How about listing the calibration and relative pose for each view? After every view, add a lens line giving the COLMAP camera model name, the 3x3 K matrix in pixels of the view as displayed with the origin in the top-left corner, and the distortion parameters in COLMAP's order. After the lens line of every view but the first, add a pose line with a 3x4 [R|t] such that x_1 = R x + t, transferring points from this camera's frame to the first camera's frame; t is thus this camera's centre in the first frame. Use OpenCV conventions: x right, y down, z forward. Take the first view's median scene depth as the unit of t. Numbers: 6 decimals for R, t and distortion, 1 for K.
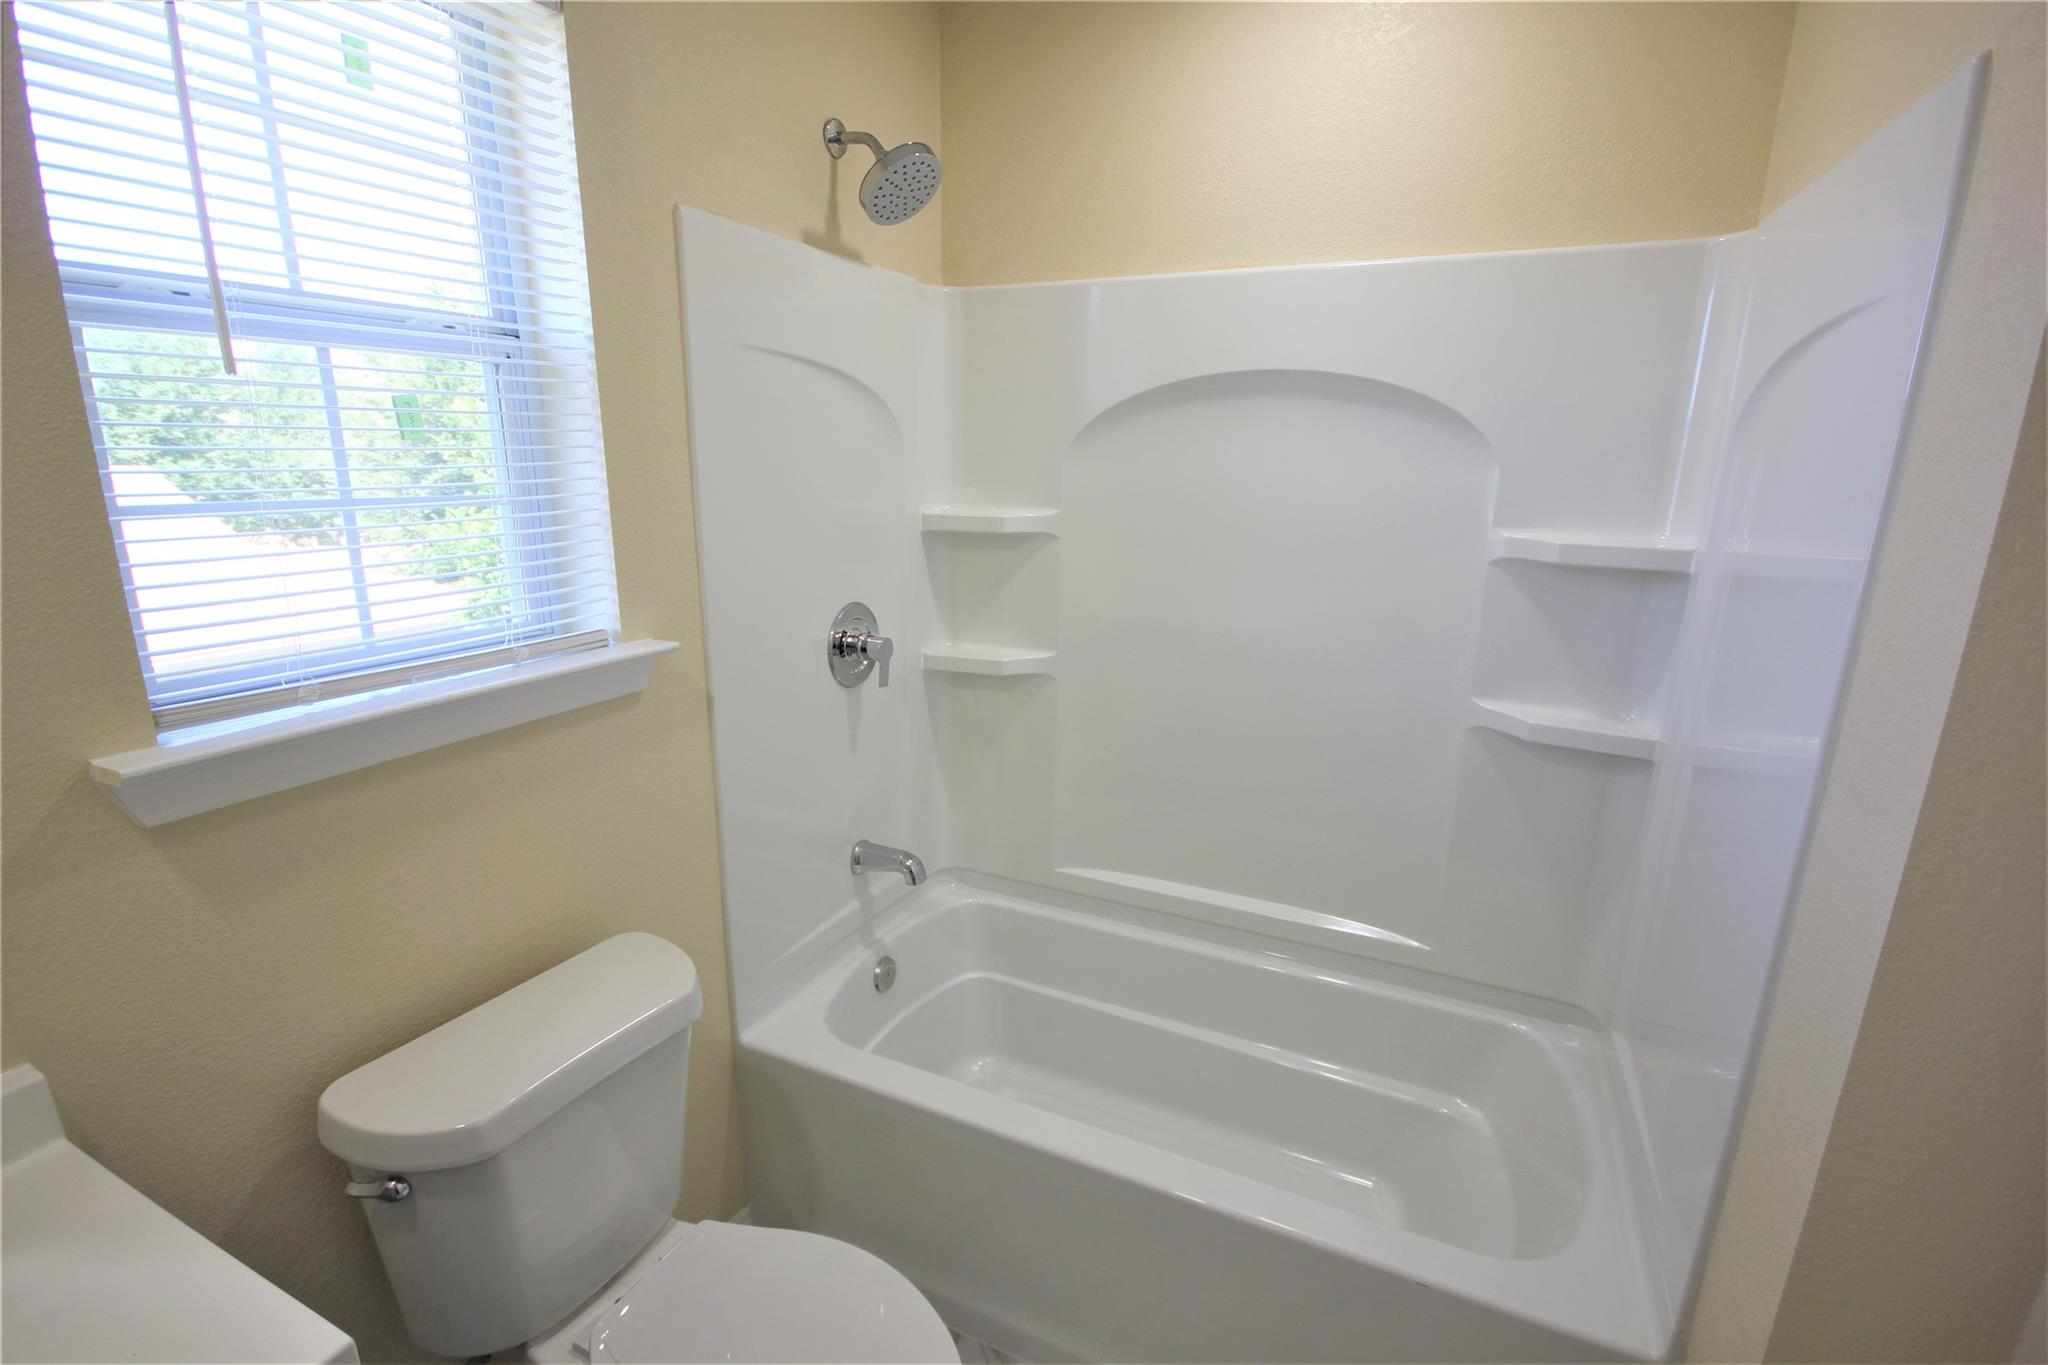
lens RADIAL K [[945.9, 0, 1013.0], [0, 945.9, 701.2], [0, 0, 1]] dist [0.010886, -0.015286]
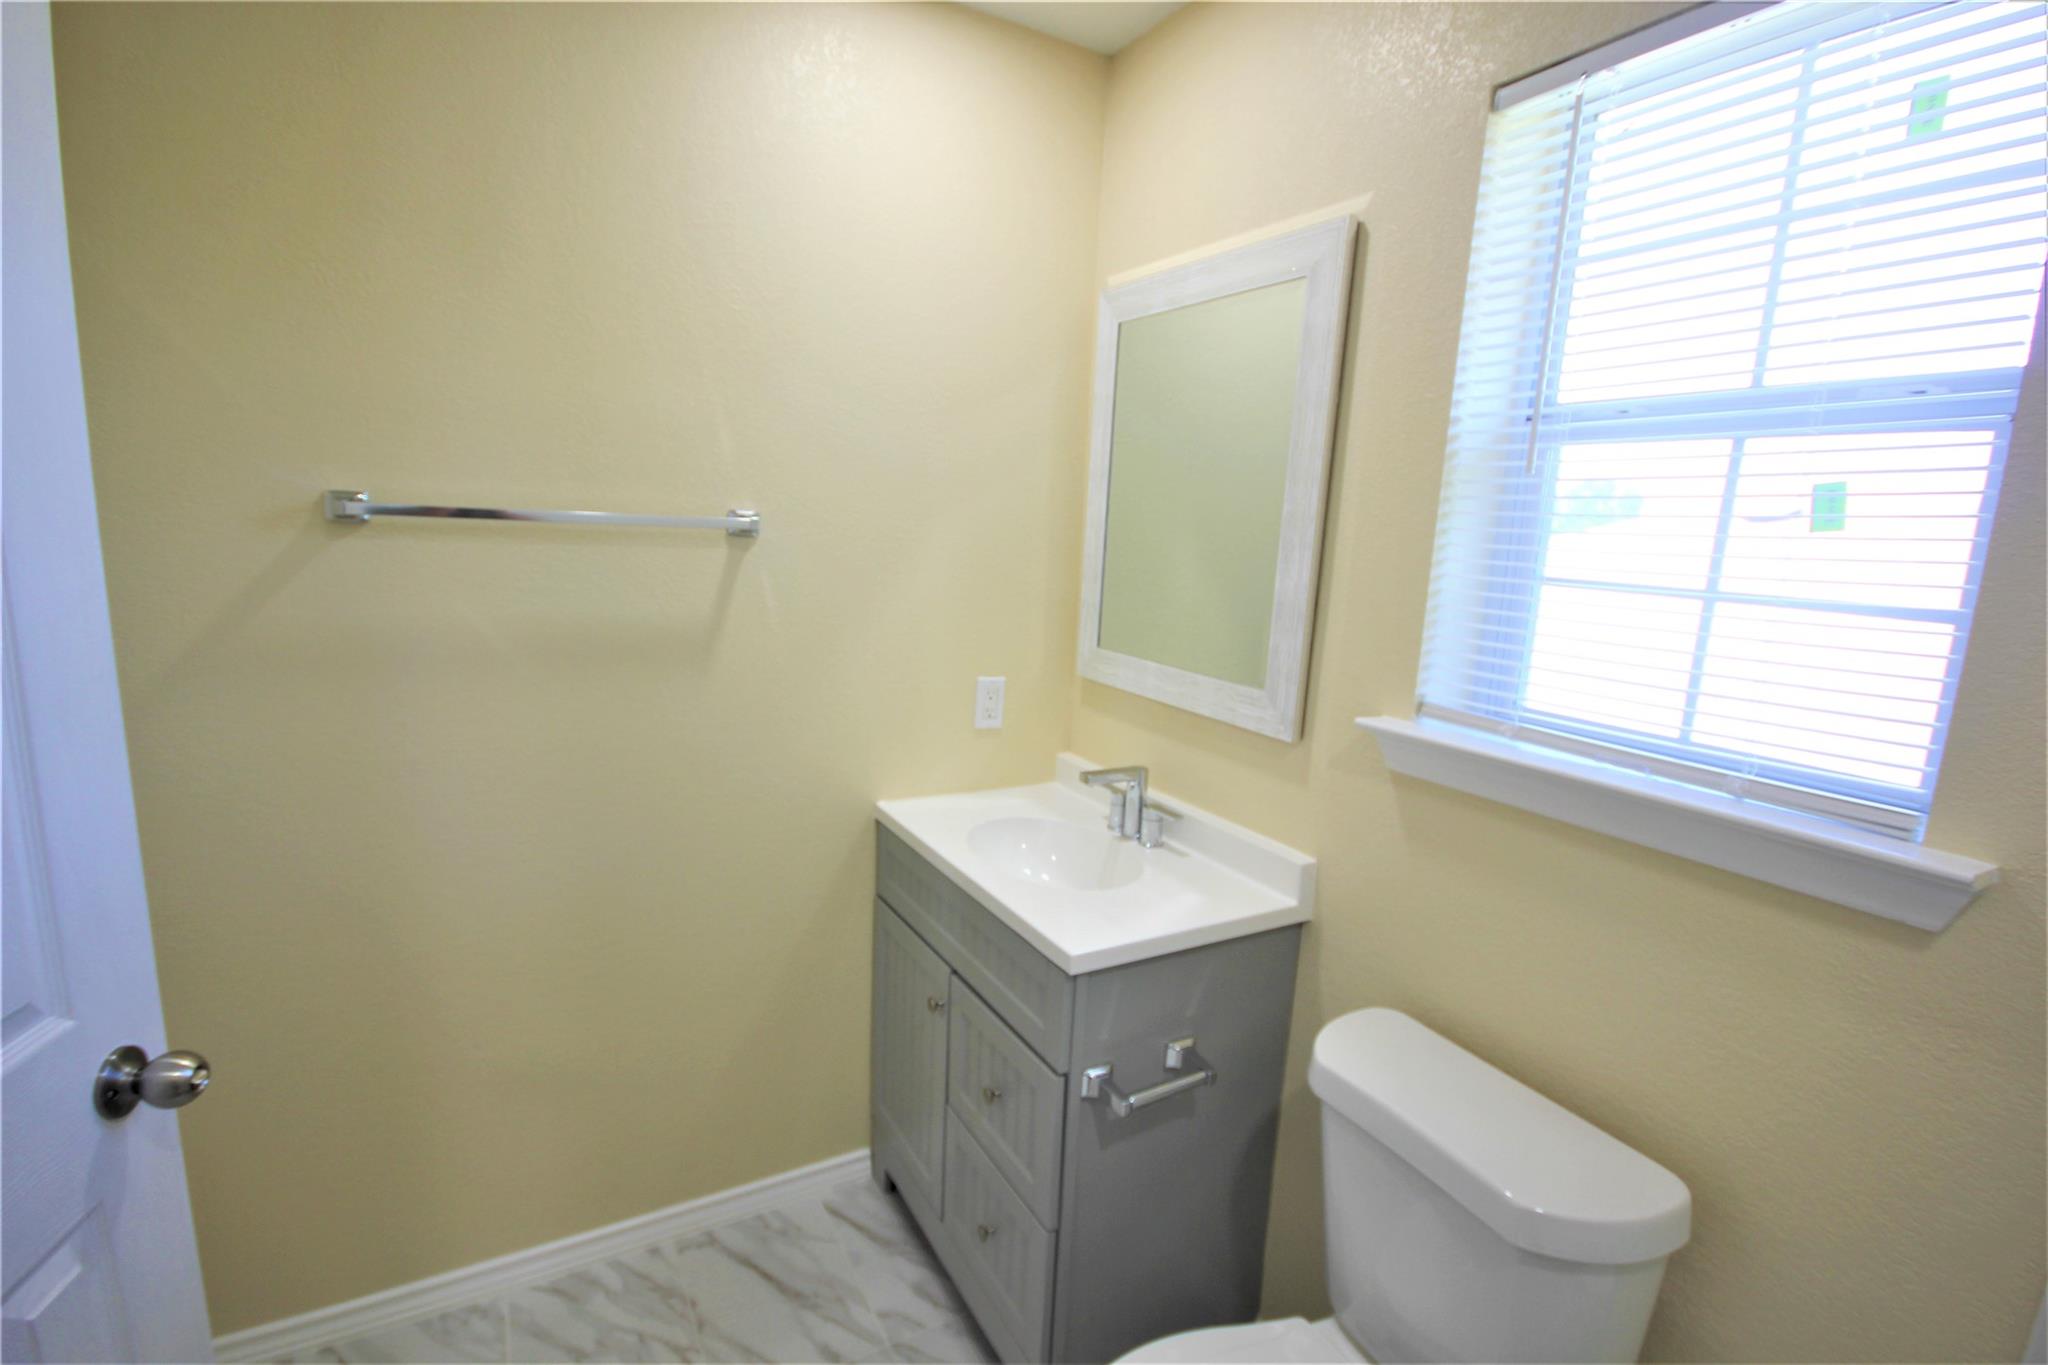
lens RADIAL K [[945.9, 0, 1013.0], [0, 945.9, 701.2], [0, 0, 1]] dist [0.010886, -0.015286]
pose [[-0.573539, 0.109272, -0.811857, 0.539856], [-0.260783, 0.915147, 0.307406, -0.227776], [0.776560, 0.388028, -0.496376, 1.007890]]
